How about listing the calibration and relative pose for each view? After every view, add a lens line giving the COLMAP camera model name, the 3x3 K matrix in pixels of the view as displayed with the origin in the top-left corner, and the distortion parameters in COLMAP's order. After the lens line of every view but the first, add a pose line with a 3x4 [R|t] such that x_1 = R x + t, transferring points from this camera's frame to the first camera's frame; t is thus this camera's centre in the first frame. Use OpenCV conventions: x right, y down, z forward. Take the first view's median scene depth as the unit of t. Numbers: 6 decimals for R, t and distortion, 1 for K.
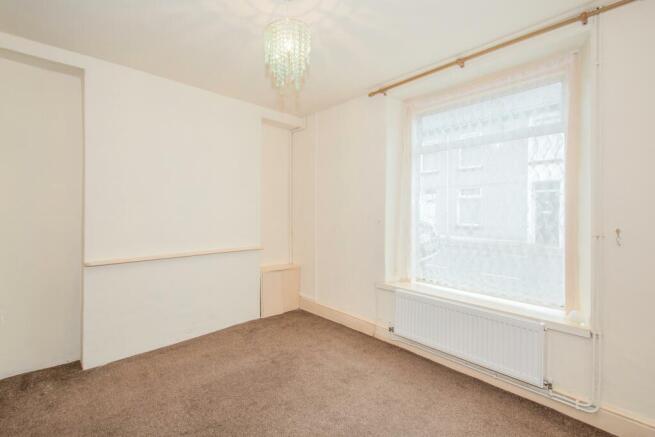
lens RADIAL K [[281.1, 0, 326.2], [0, 281.1, 210.1], [0, 0, 1]] dist [0.000903, 0.000002]
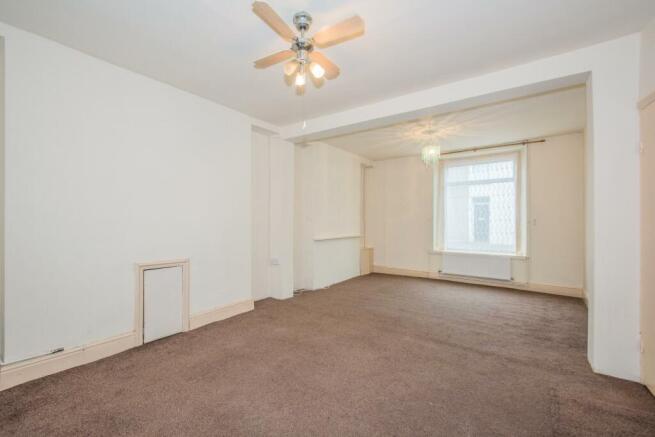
lens RADIAL K [[288.2, 0, 328.4], [0, 288.2, 205.0], [0, 0, 1]] dist [-0.008986, -0.000481]
pose [[0.977570, 0.035583, 0.207581, -0.719313], [-0.030111, 0.999112, -0.029463, 0.010728], [-0.208445, 0.022551, 0.977774, -0.631353]]
